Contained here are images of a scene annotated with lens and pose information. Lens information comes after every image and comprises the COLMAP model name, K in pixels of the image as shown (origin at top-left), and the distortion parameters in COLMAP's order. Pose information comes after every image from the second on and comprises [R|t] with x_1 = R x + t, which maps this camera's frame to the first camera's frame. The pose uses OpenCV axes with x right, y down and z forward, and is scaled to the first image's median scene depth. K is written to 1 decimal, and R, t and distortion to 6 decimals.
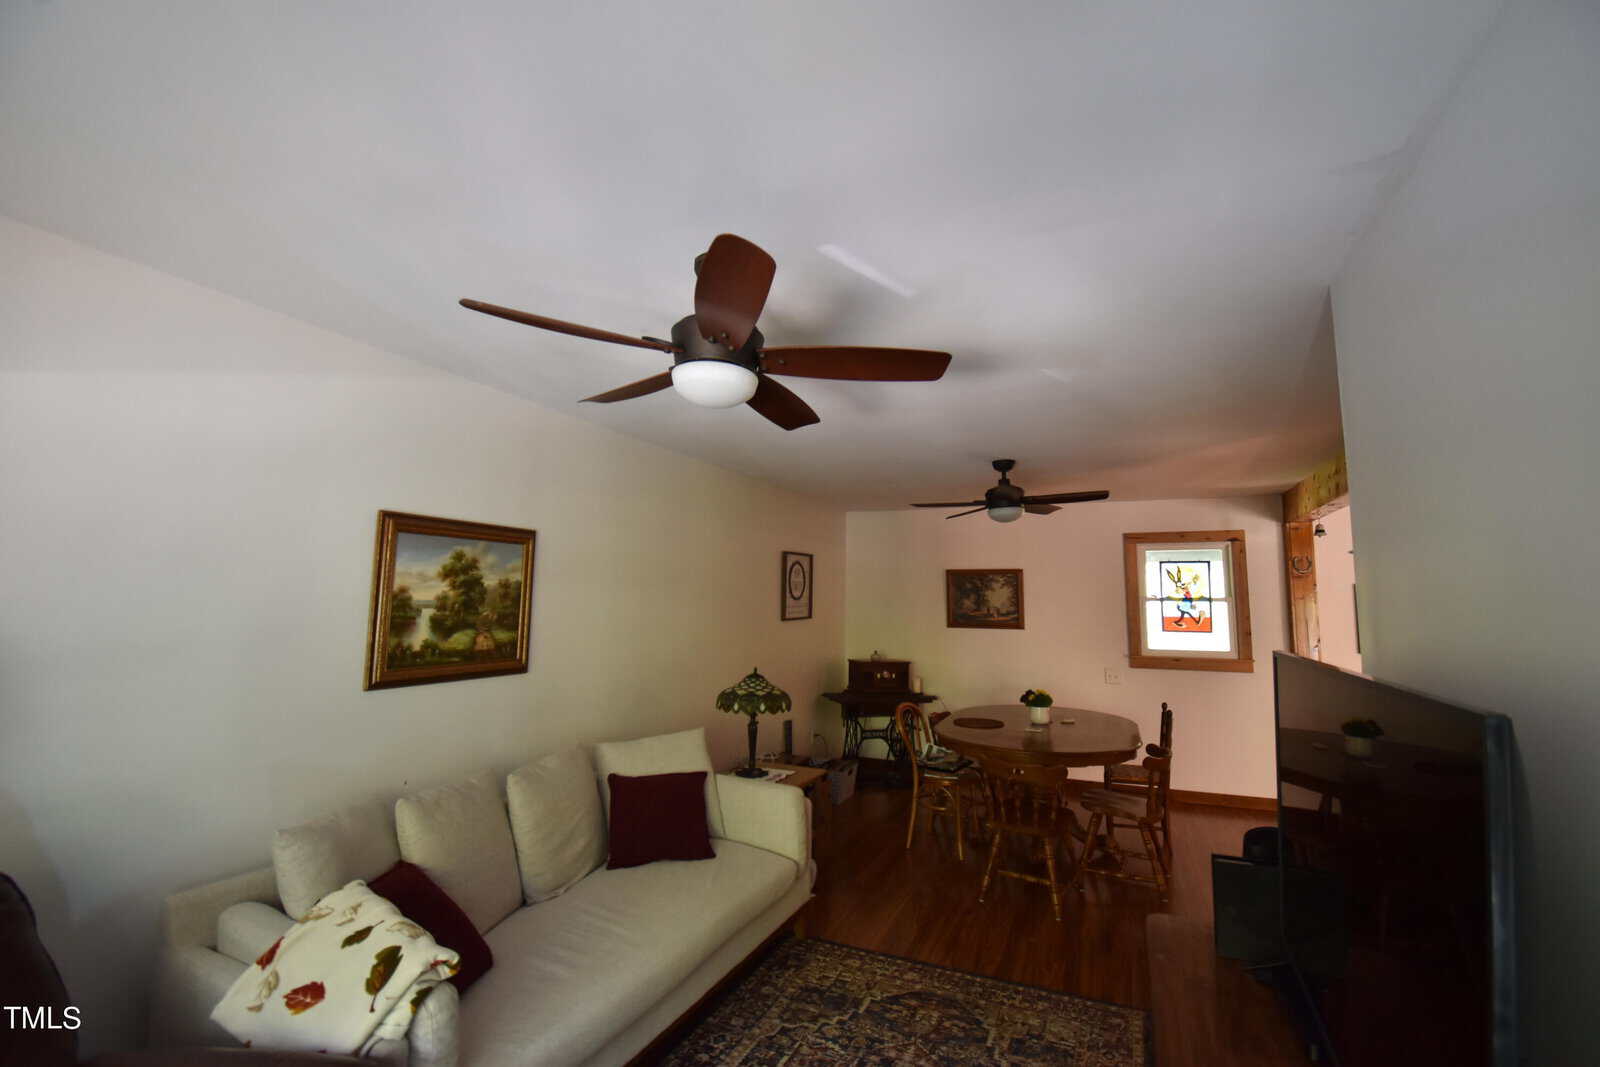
lens RADIAL K [[700.2, 0, 806.8], [0, 700.2, 529.4], [0, 0, 1]] dist [0.030825, -0.032031]
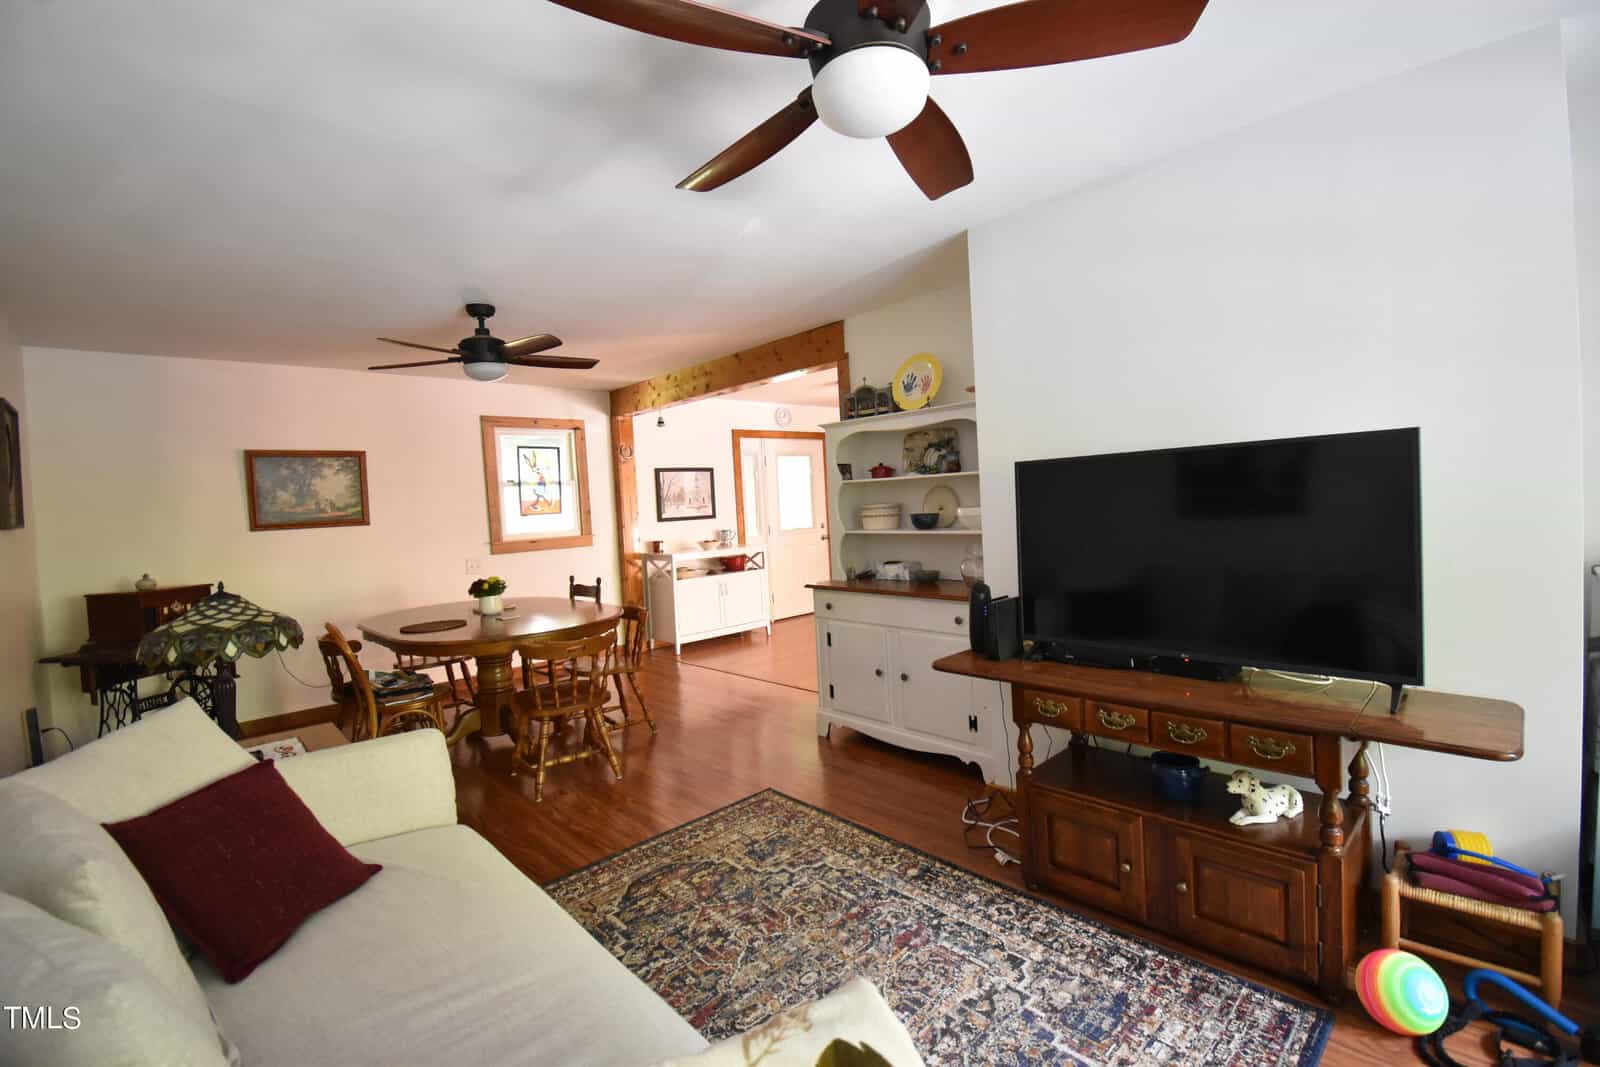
lens RADIAL K [[700.2, 0, 806.8], [0, 700.2, 529.4], [0, 0, 1]] dist [0.030825, -0.032031]
pose [[0.379335, -0.067699, 0.922779, -0.340994], [-0.040695, 0.995134, 0.089736, 0.070971], [-0.924364, -0.071593, 0.374735, 0.297553]]
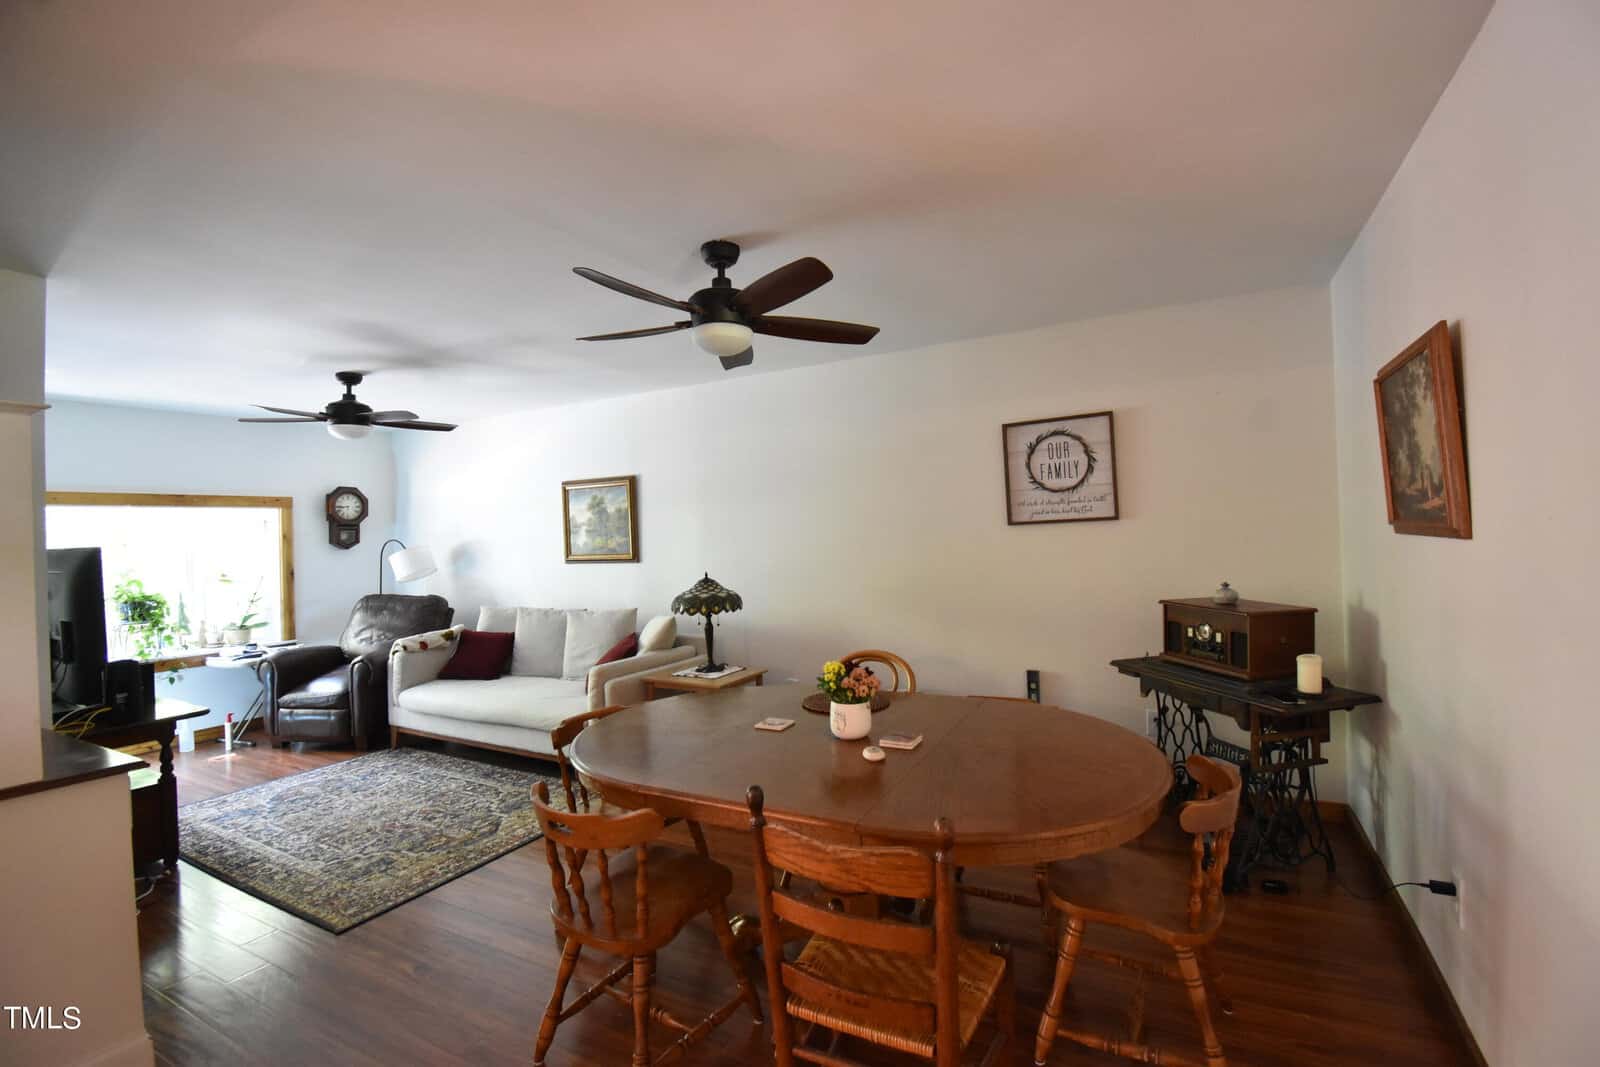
lens RADIAL K [[700.2, 0, 806.8], [0, 700.2, 529.4], [0, 0, 1]] dist [0.030825, -0.032031]
pose [[-0.081128, -0.007156, -0.996678, 0.807581], [0.139656, 0.990028, -0.018476, 0.143630], [0.986871, -0.140691, -0.079319, 1.033797]]
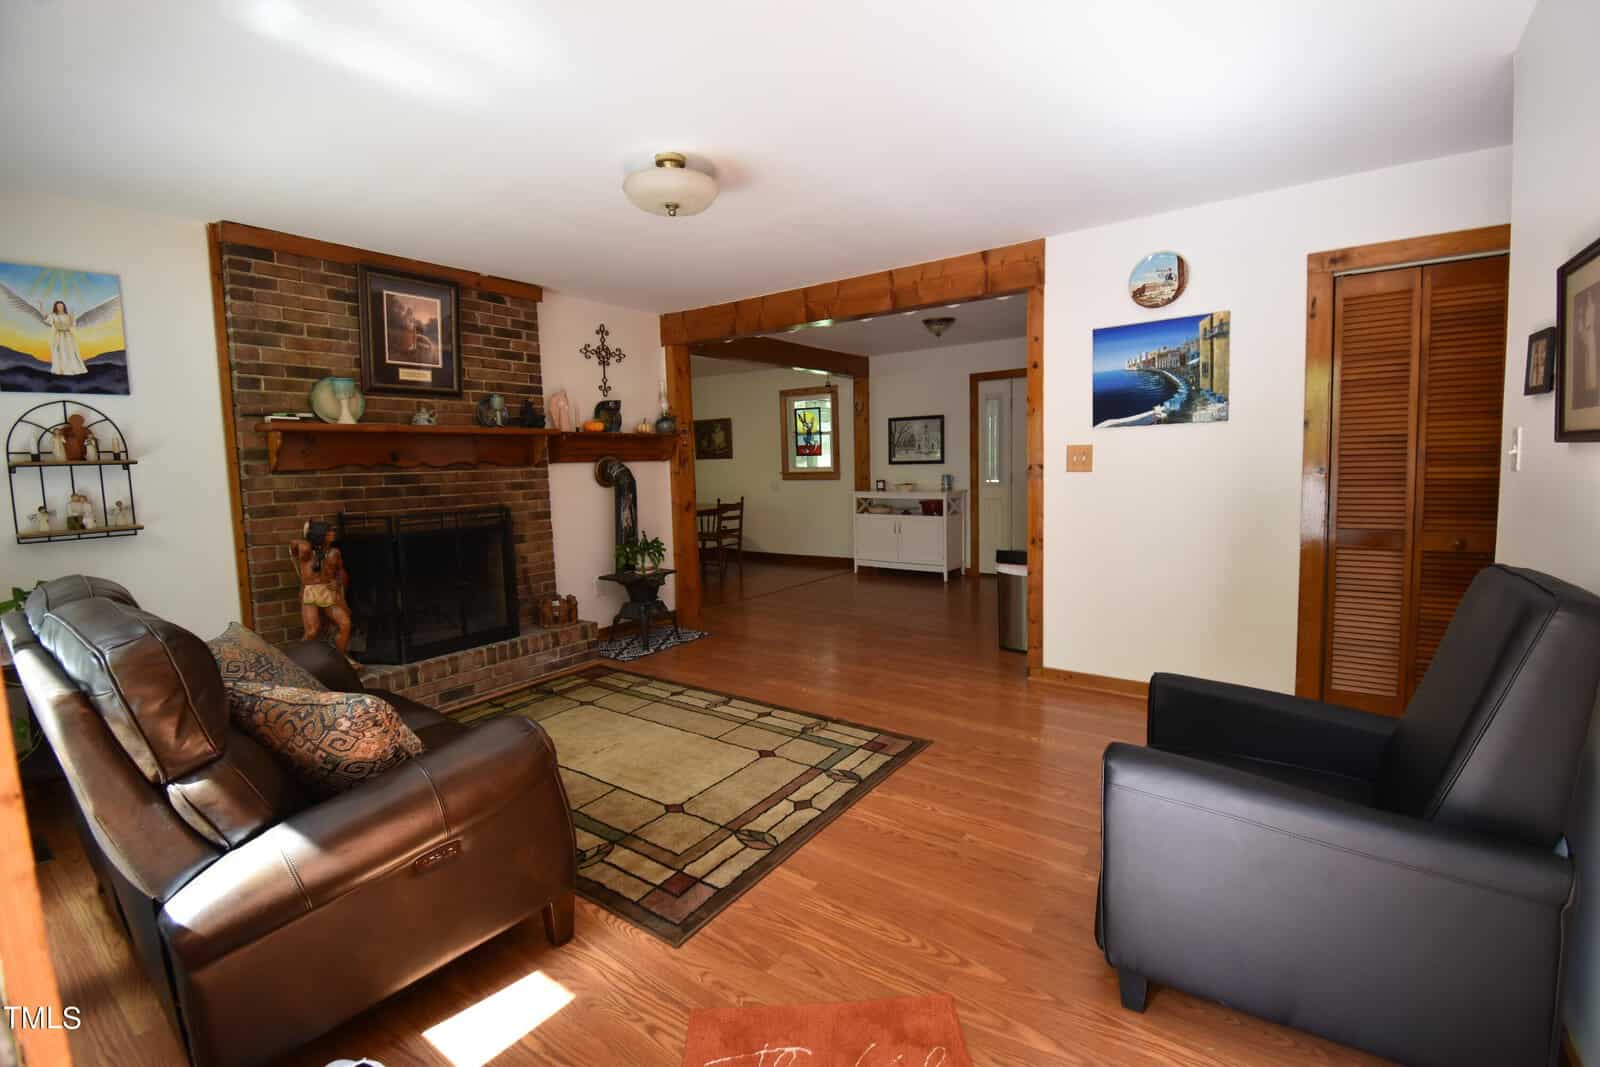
lens RADIAL K [[700.2, 0, 806.8], [0, 700.2, 529.4], [0, 0, 1]] dist [0.030825, -0.032031]
pose [[0.979558, -0.017157, -0.200427, 1.024927], [0.058468, 0.977624, 0.202072, -0.004479], [0.192475, -0.209660, 0.958643, -0.590059]]
